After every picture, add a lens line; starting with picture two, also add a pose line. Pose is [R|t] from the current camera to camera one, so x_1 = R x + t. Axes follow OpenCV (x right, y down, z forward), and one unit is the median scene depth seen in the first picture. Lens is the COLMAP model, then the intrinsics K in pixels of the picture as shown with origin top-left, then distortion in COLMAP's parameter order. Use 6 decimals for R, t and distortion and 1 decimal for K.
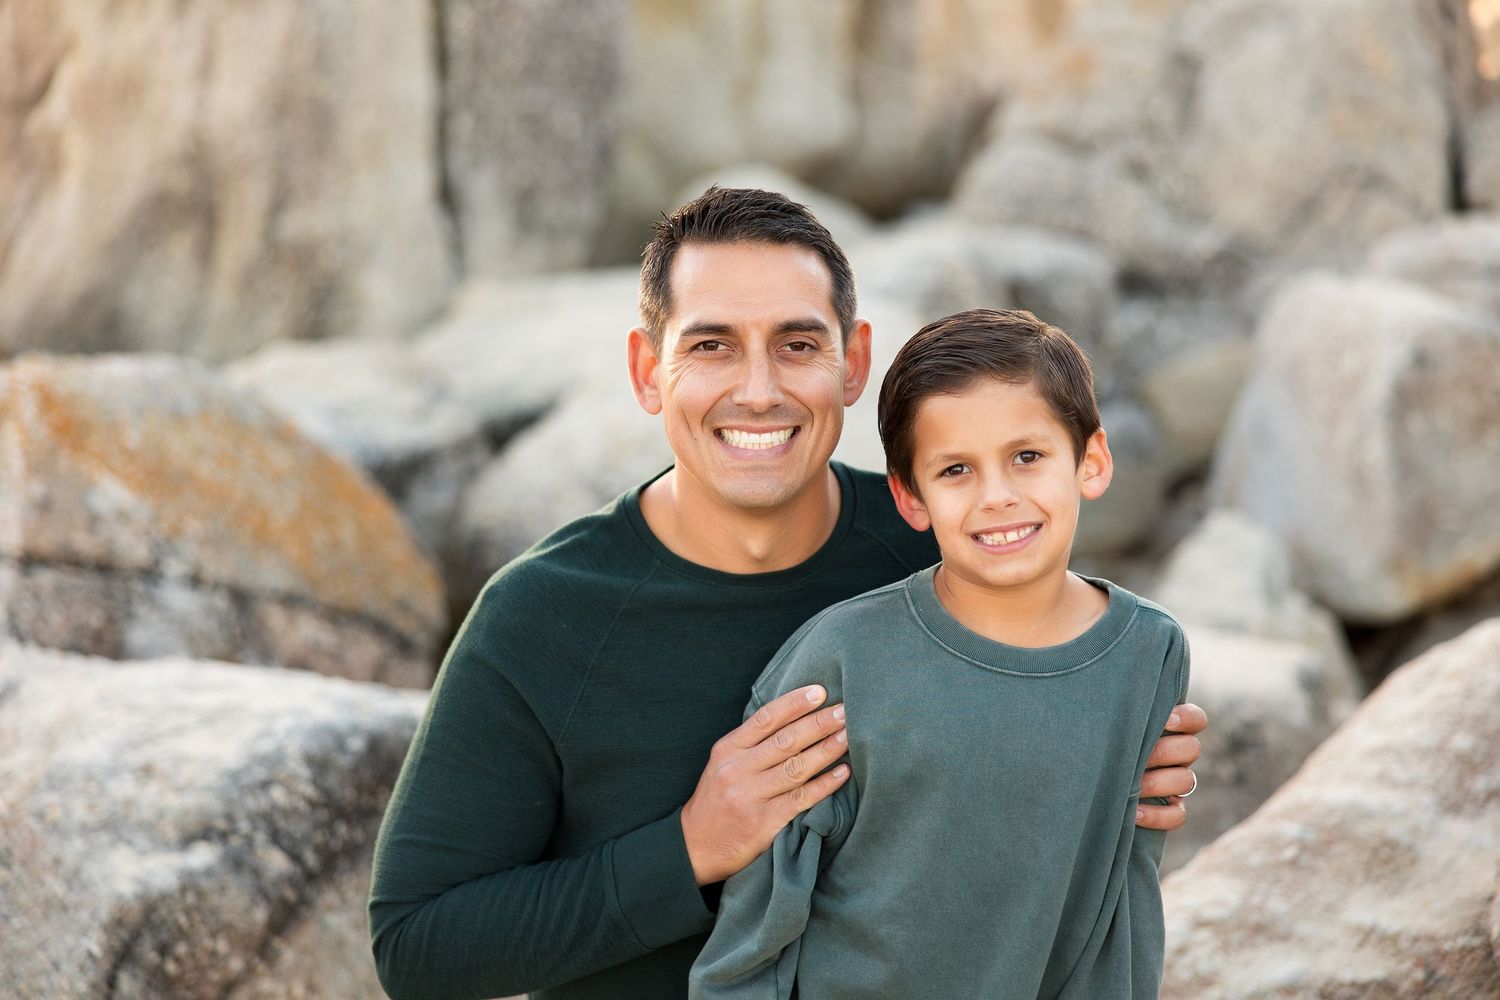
lens RADIAL K [[2680.9, 0, 750.0], [0, 2680.9, 500.0], [0, 0, 1]] dist [-0.006320, -0.133609]
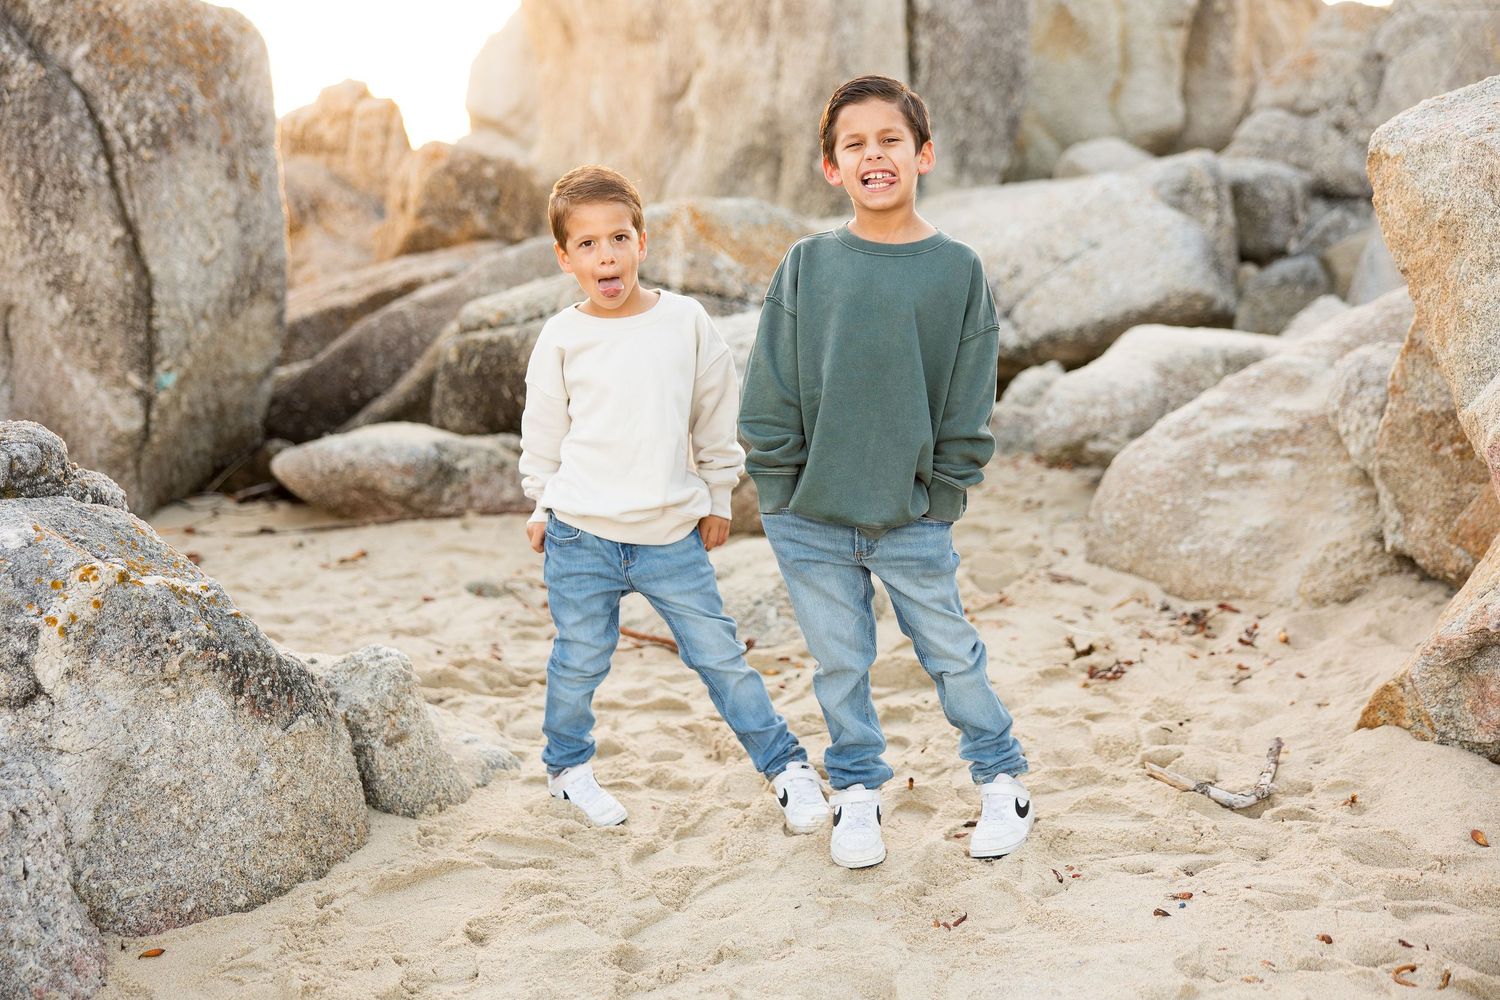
lens RADIAL K [[2087.7, 0, 750.0], [0, 2087.7, 500.0], [0, 0, 1]] dist [0.006144, -0.033421]
pose [[0.977036, 0.019659, -0.212167, 0.072598], [-0.015847, 0.999681, 0.019653, 0.088648], [0.212485, -0.015840, 0.977036, -0.330031]]
